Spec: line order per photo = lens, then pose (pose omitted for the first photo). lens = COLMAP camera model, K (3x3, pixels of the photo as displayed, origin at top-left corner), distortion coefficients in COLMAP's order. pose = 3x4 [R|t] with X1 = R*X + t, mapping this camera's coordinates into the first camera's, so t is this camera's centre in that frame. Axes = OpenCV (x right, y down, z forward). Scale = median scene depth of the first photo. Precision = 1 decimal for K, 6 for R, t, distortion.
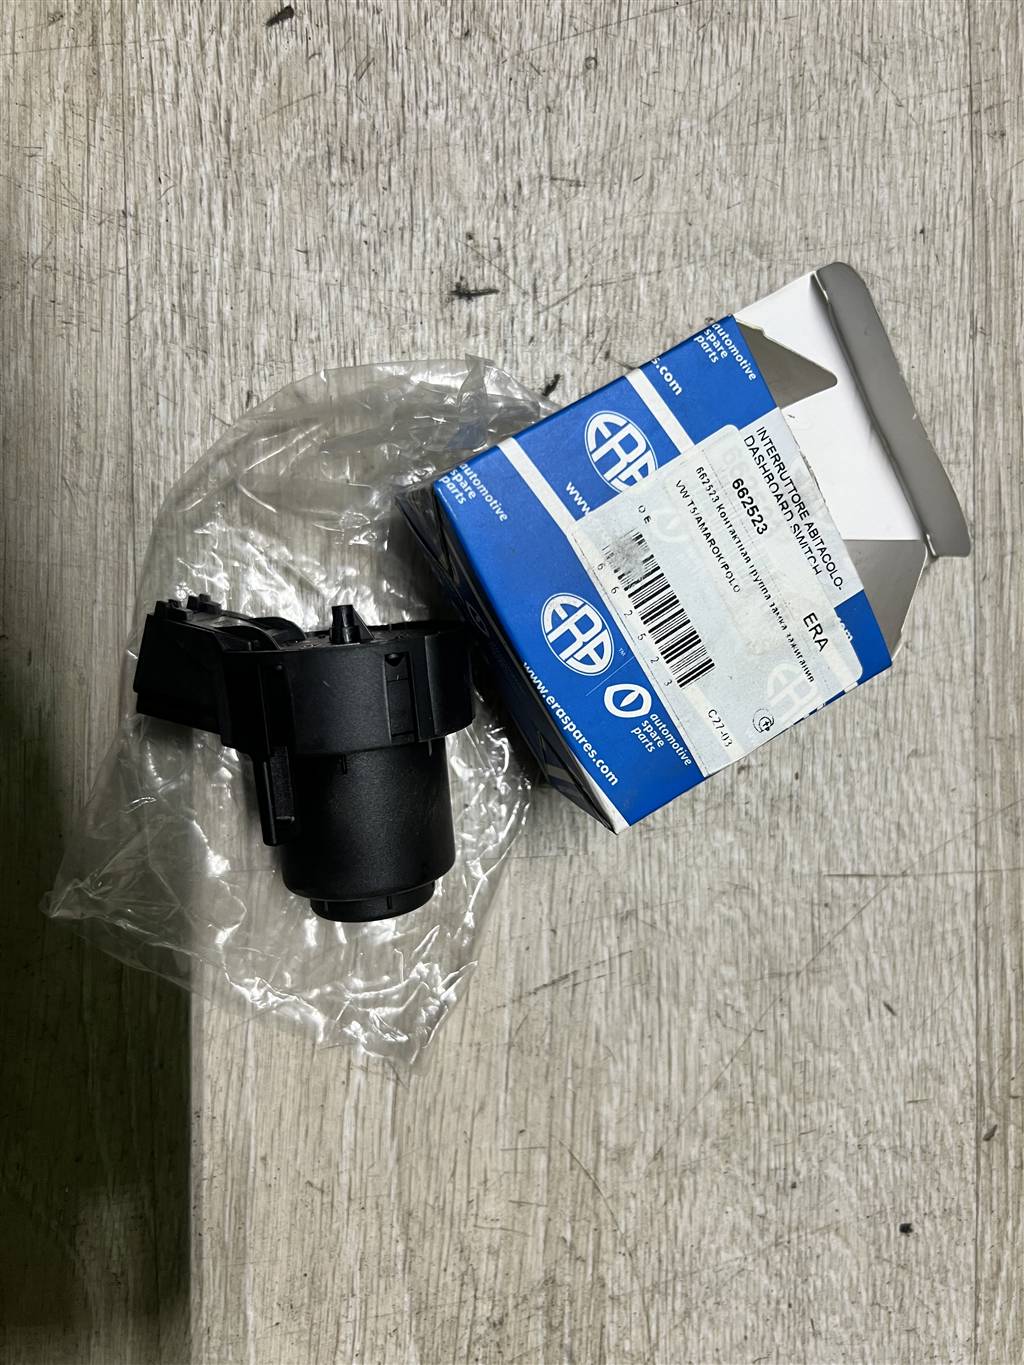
lens RADIAL K [[1082.9, 0, 498.2], [0, 1082.9, 684.1], [0, 0, 1]] dist [0.021297, -0.047681]
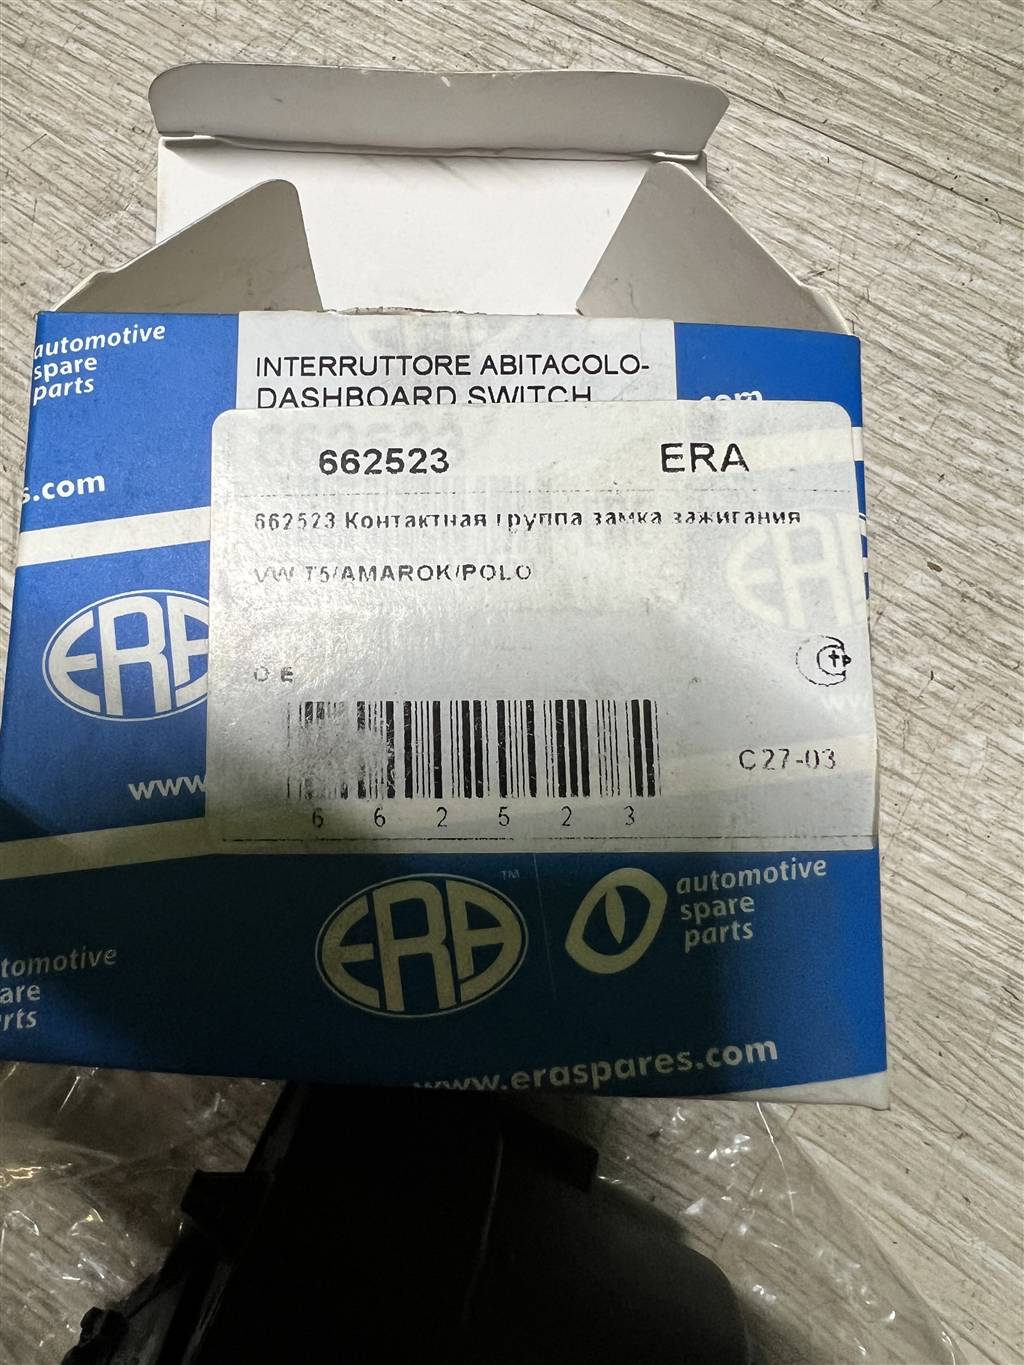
lens RADIAL K [[1082.9, 0, 353.6], [0, 1082.9, 609.2], [0, 0, 1]] dist [0.021297, -0.047681]
pose [[0.499443, -0.861924, -0.087426, 0.177787], [0.835389, 0.505873, -0.214982, -0.035480], [0.229525, 0.034336, 0.972697, 0.458321]]
